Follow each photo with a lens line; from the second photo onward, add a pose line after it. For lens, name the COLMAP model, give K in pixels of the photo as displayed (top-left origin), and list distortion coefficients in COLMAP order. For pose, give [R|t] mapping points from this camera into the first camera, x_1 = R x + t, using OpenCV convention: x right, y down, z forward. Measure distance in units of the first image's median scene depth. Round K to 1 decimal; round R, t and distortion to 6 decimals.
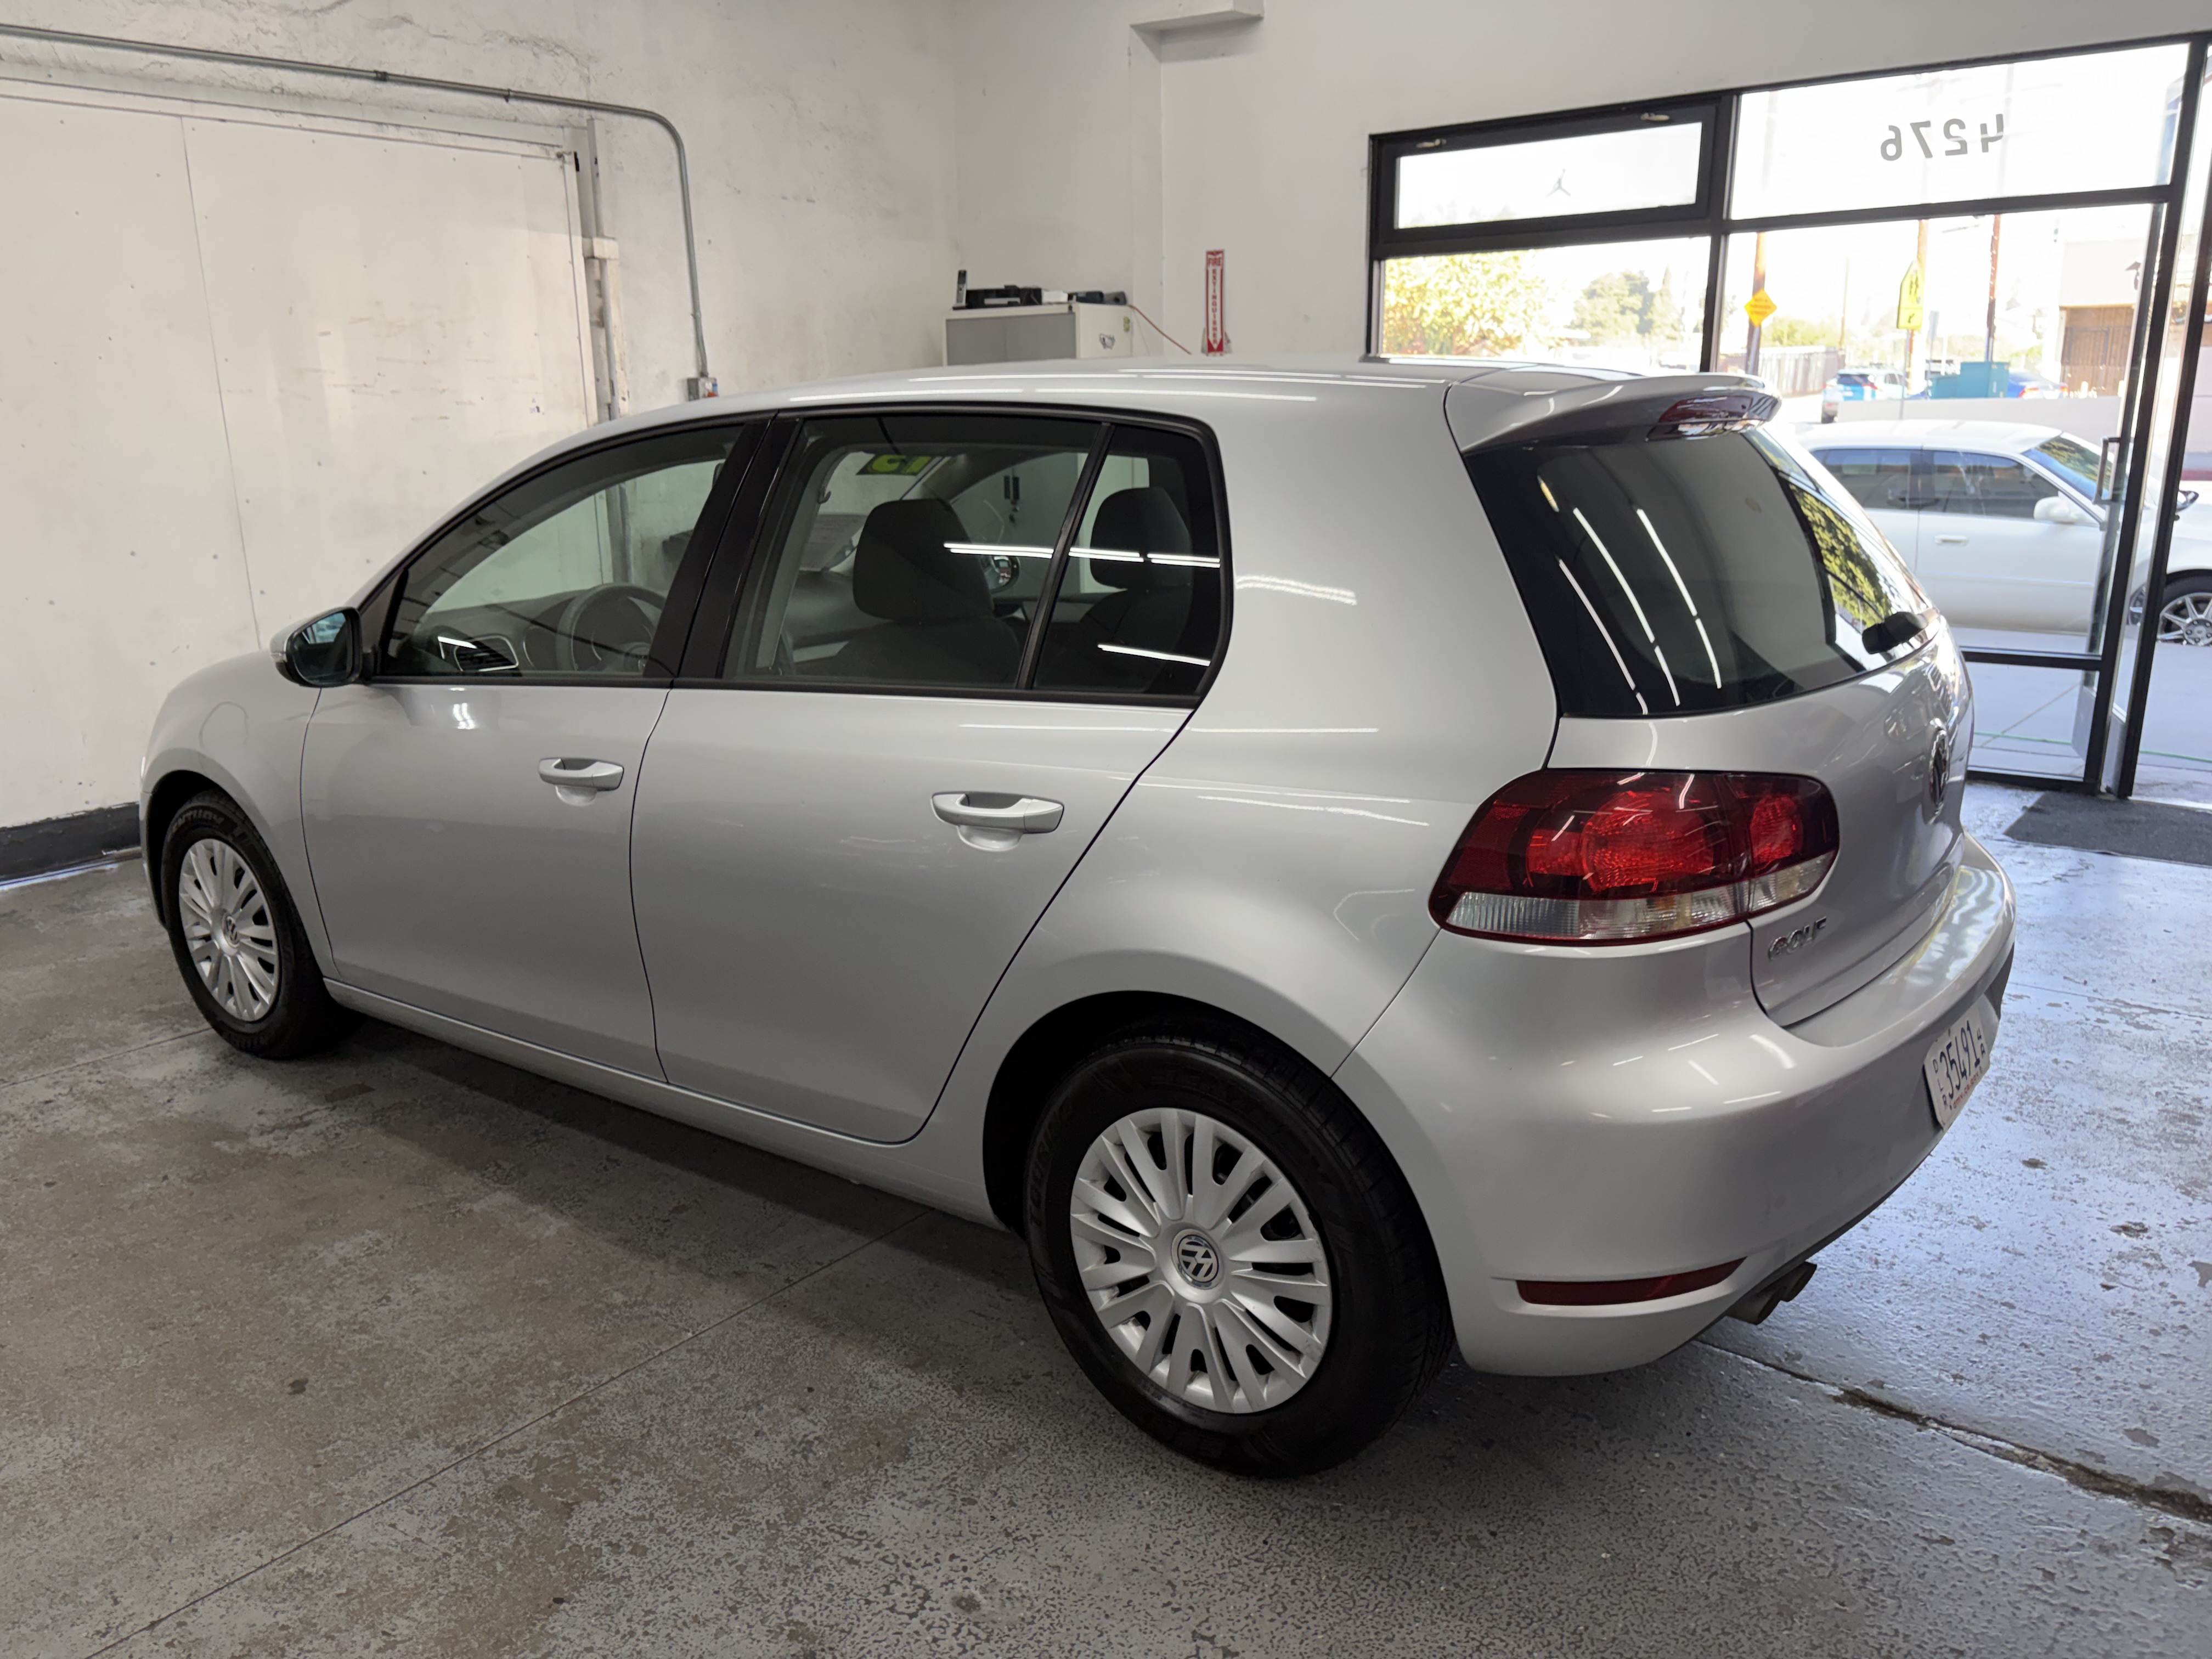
lens RADIAL K [[1663.0, 0, 1084.2], [0, 1663.0, 855.8], [0, 0, 1]] dist [0.024876, 0.001734]
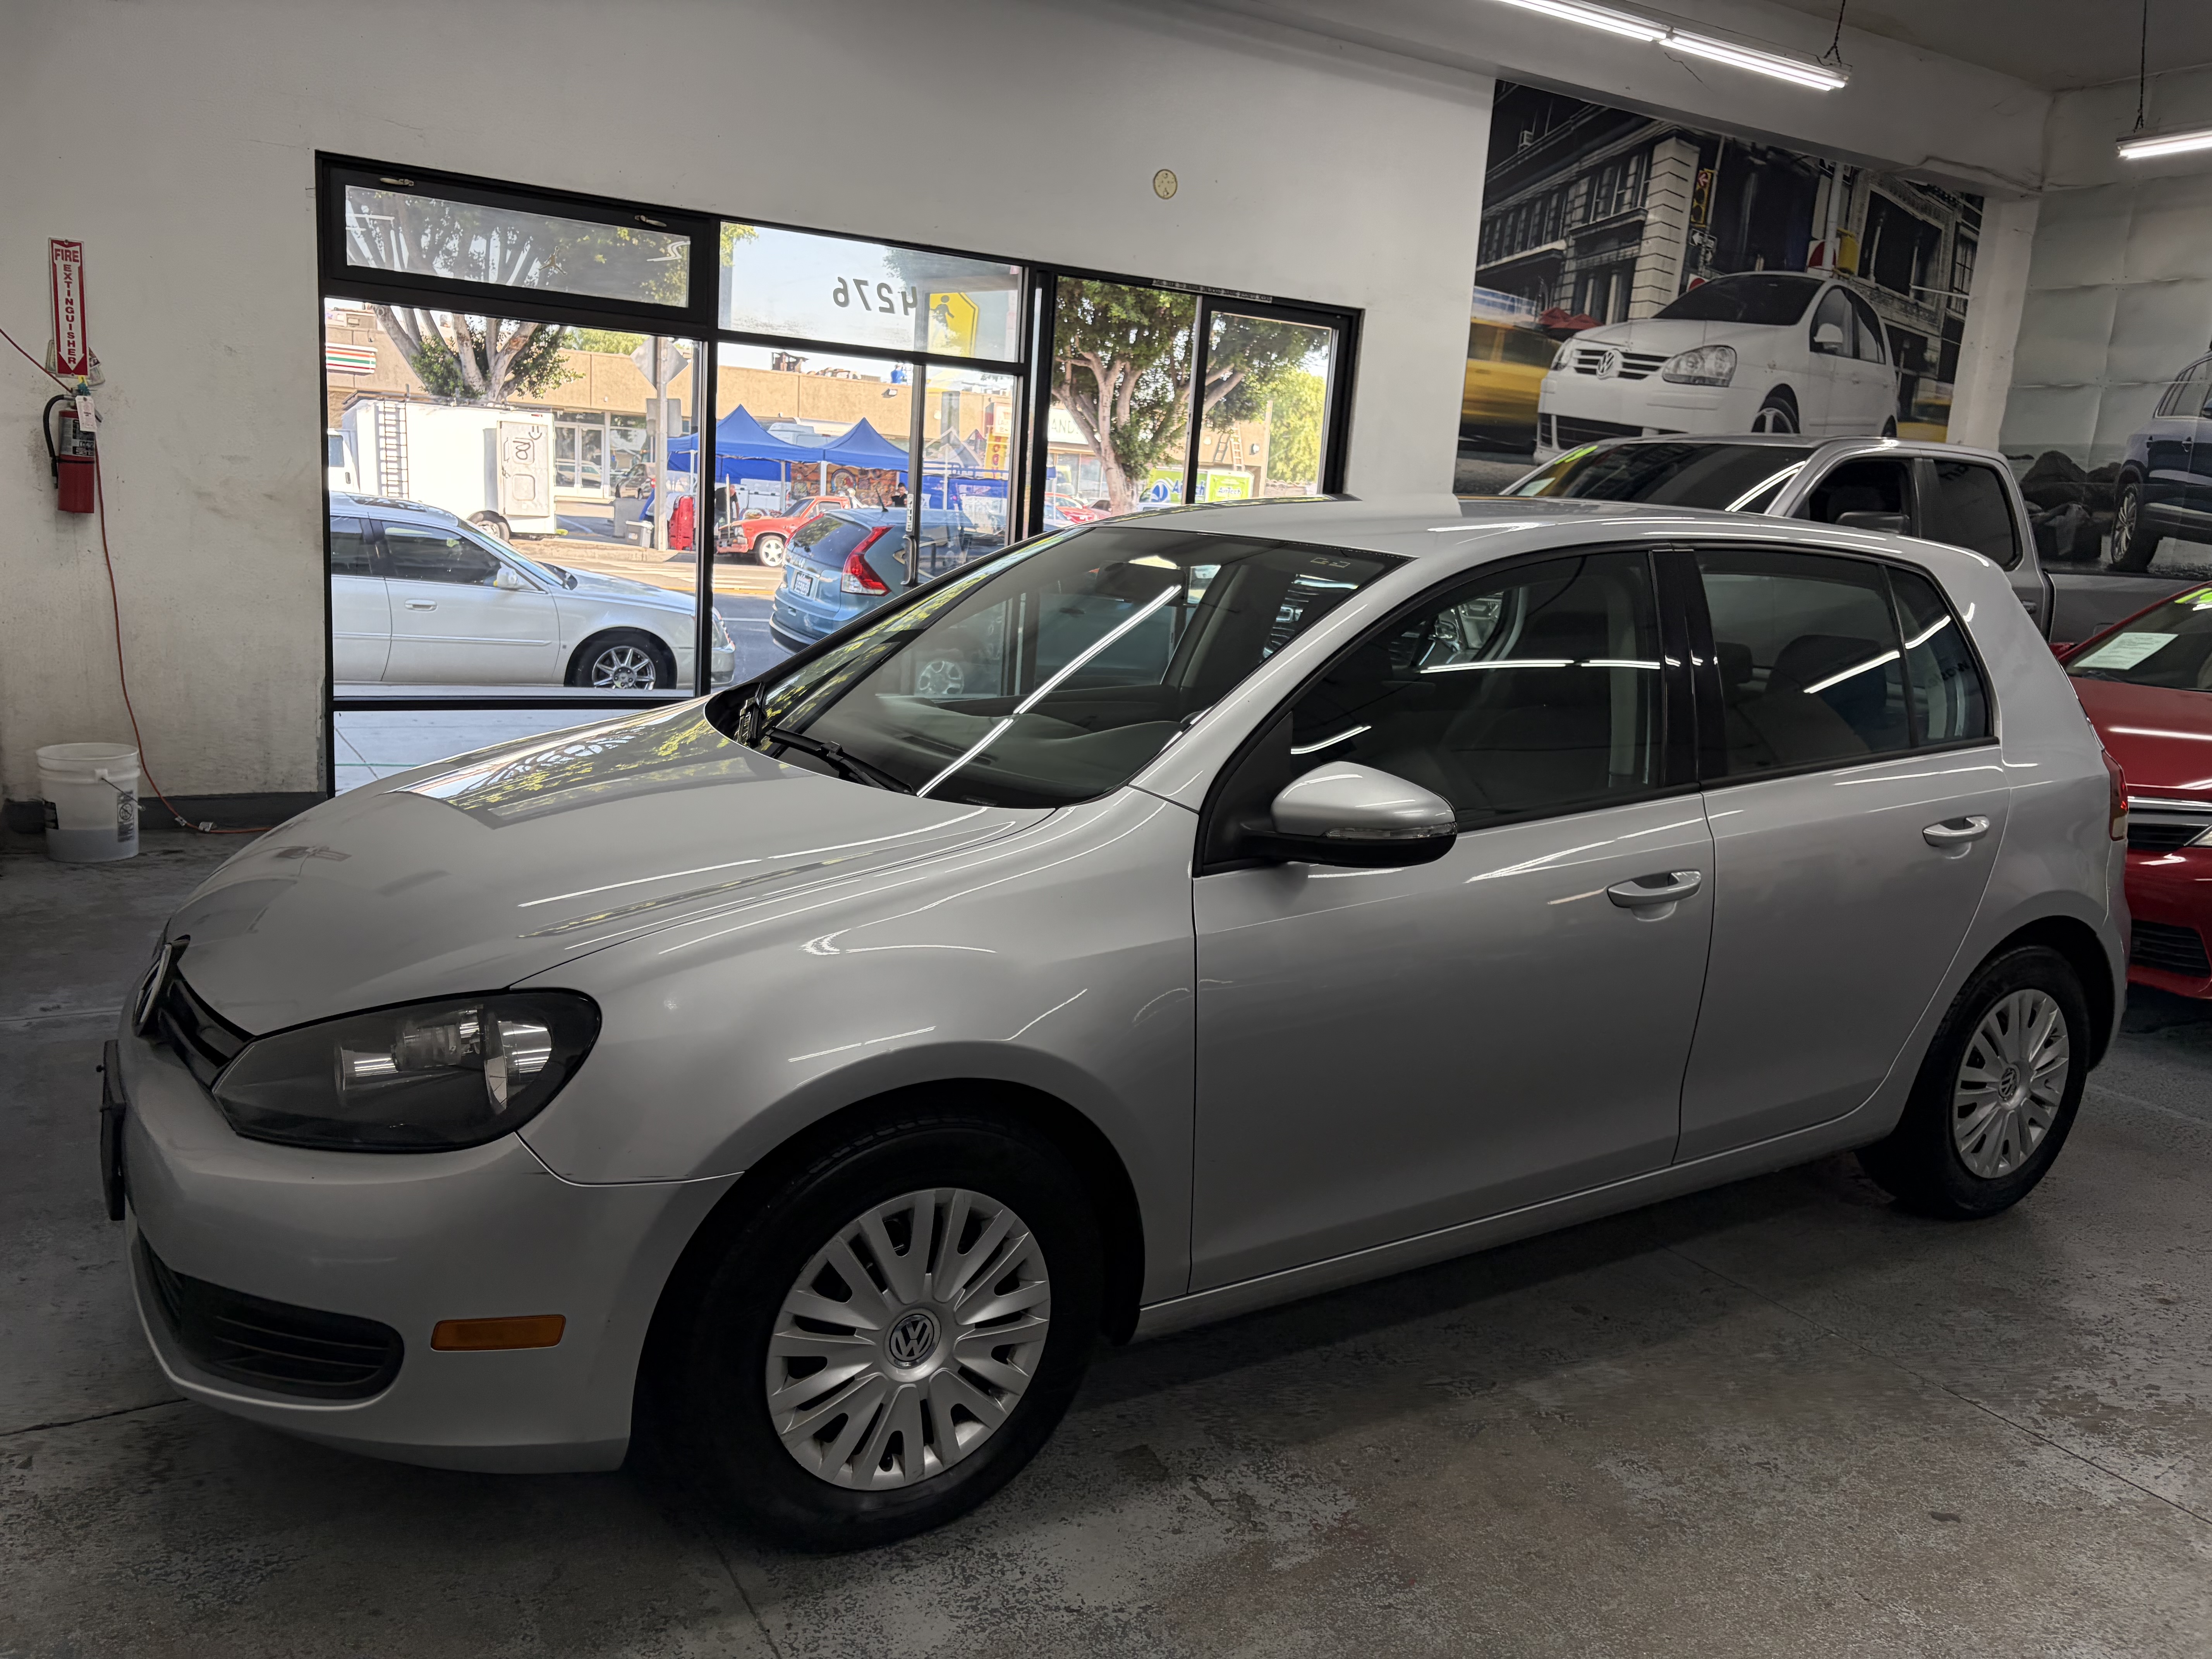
lens RADIAL K [[1688.7, 0, 1079.0], [0, 1688.7, 823.5], [0, 0, 1]] dist [0.014026, 0.014341]
pose [[0.355907, -0.137653, 0.924328, -1.080925], [0.181364, 0.980461, 0.076179, -0.181457], [-0.916754, 0.140527, 0.373918, 0.732356]]
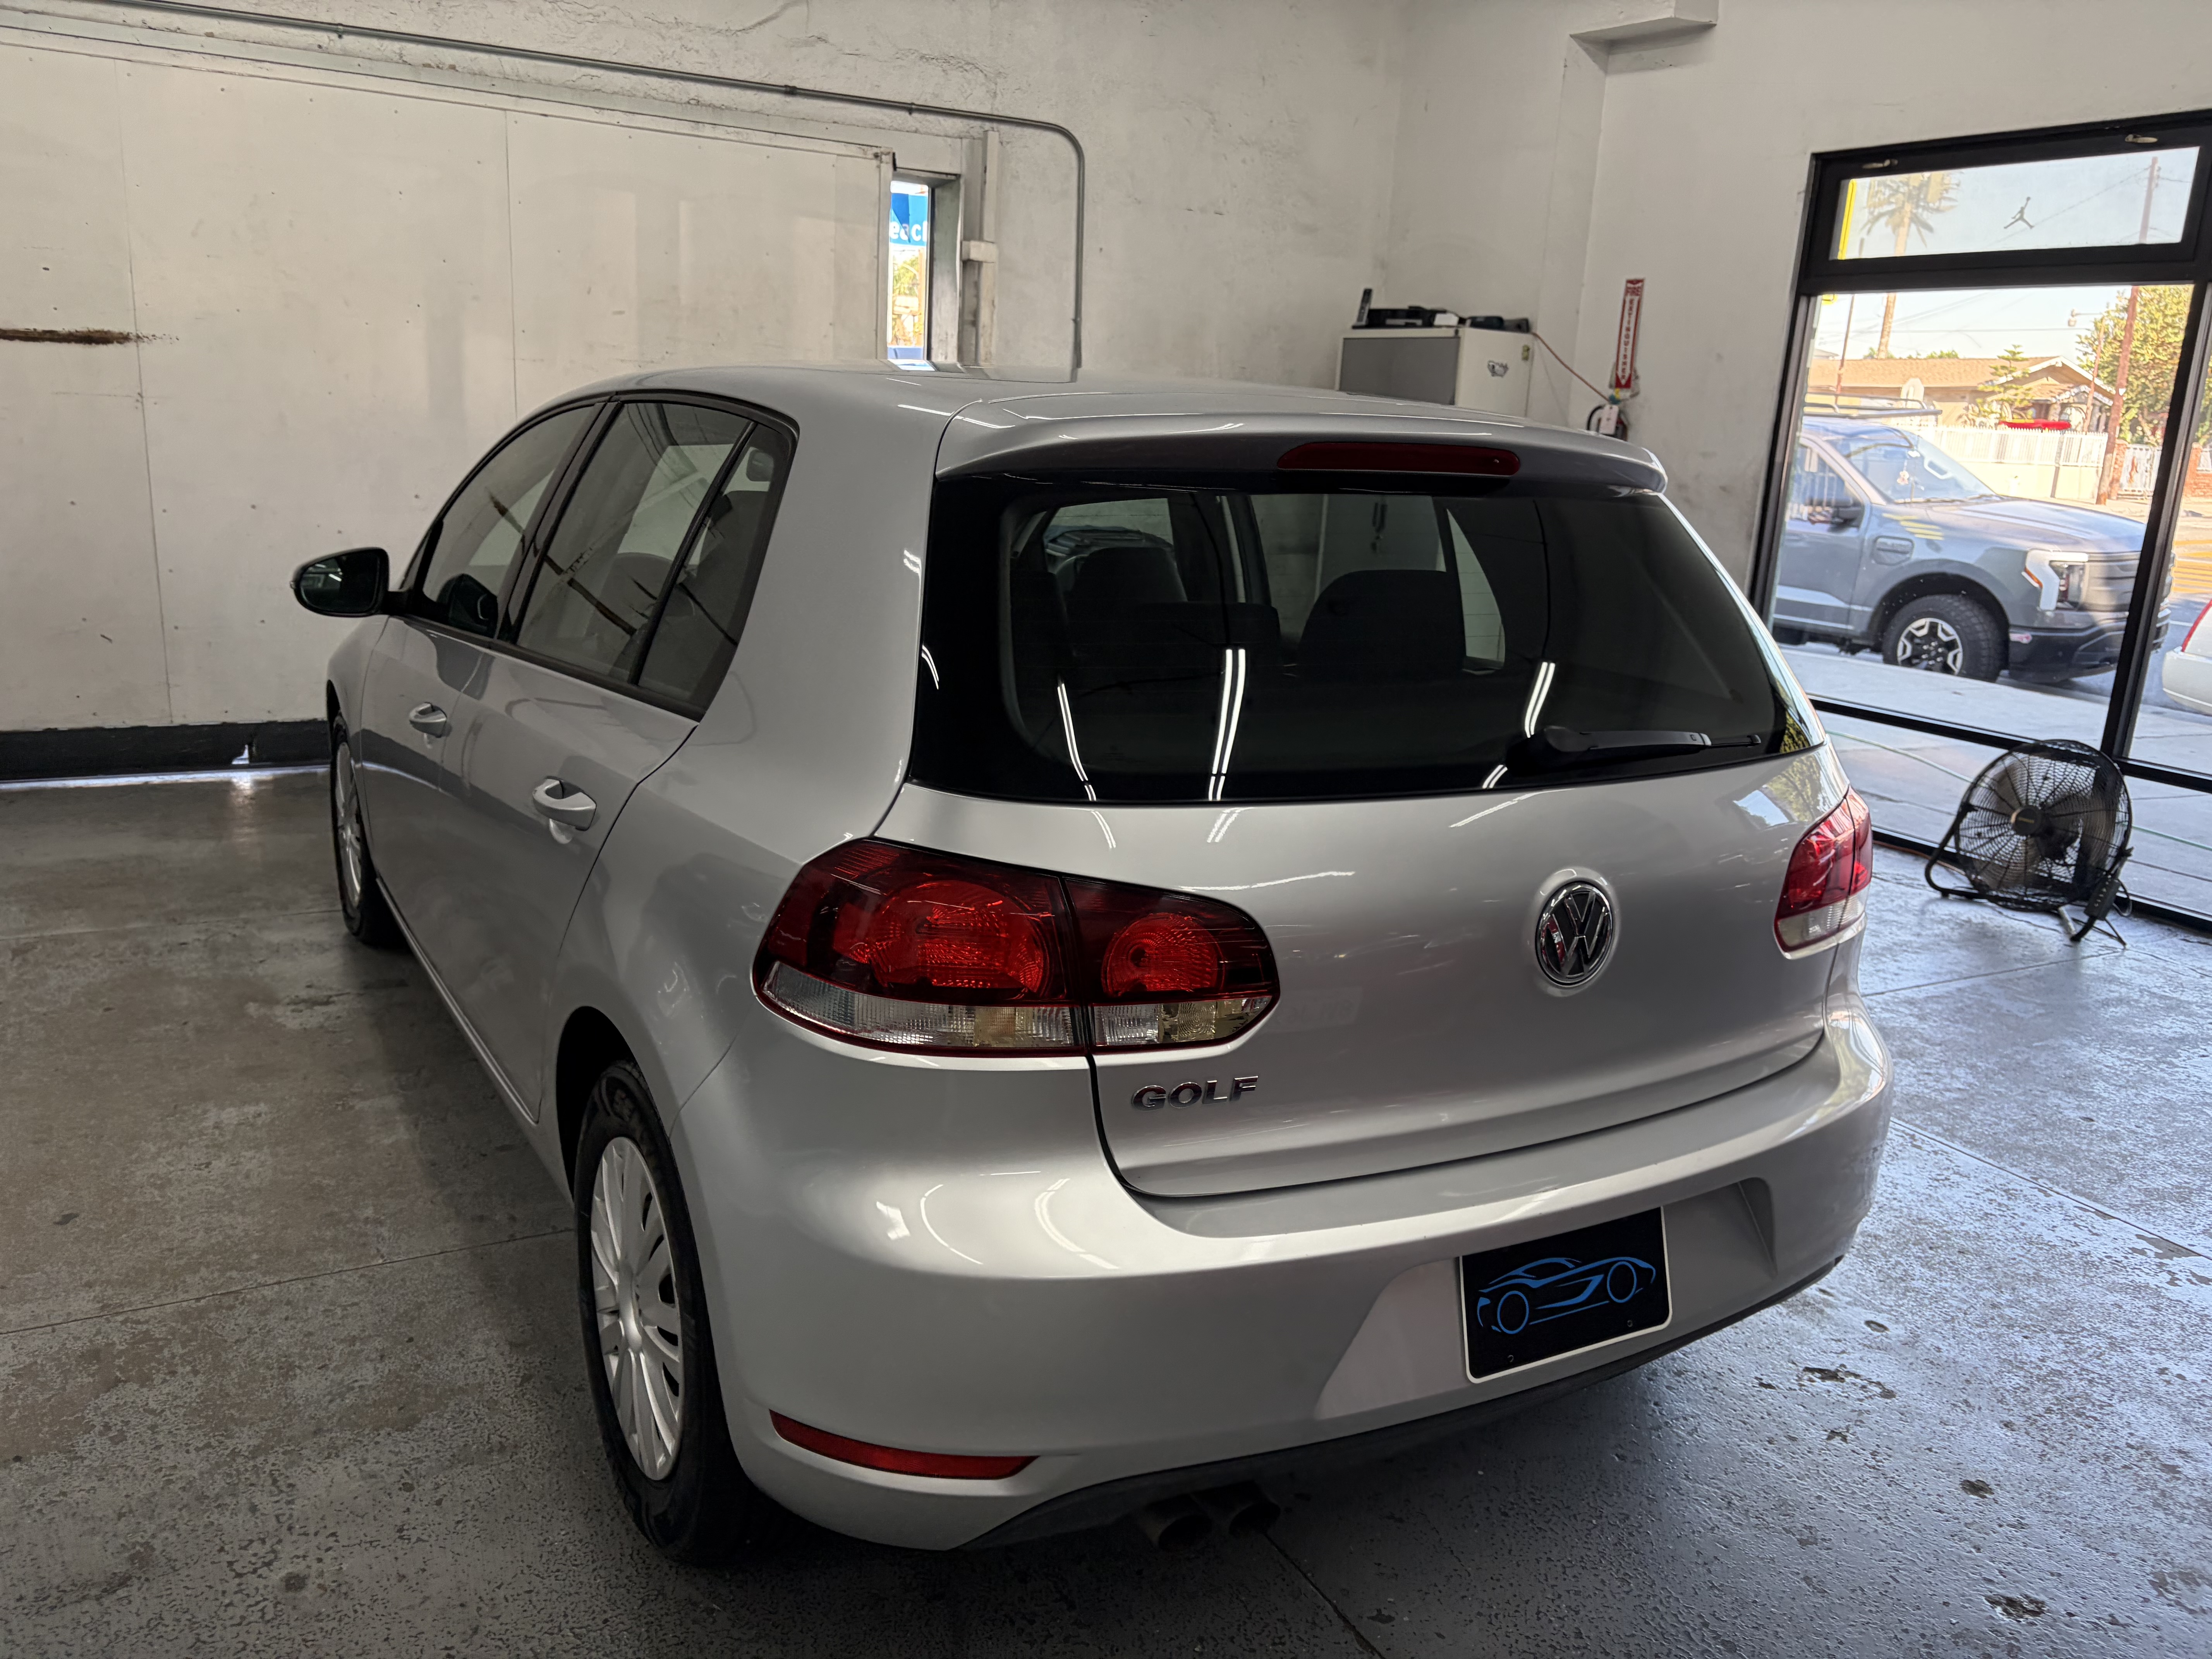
lens RADIAL K [[1659.2, 0, 1099.8], [0, 1659.2, 829.7], [0, 0, 1]] dist [0.032502, -0.020926]
pose [[0.924494, 0.156148, -0.347749, 0.370313], [-0.164810, 0.986314, 0.004731, -0.043089], [0.343728, 0.052938, 0.937576, 0.120643]]
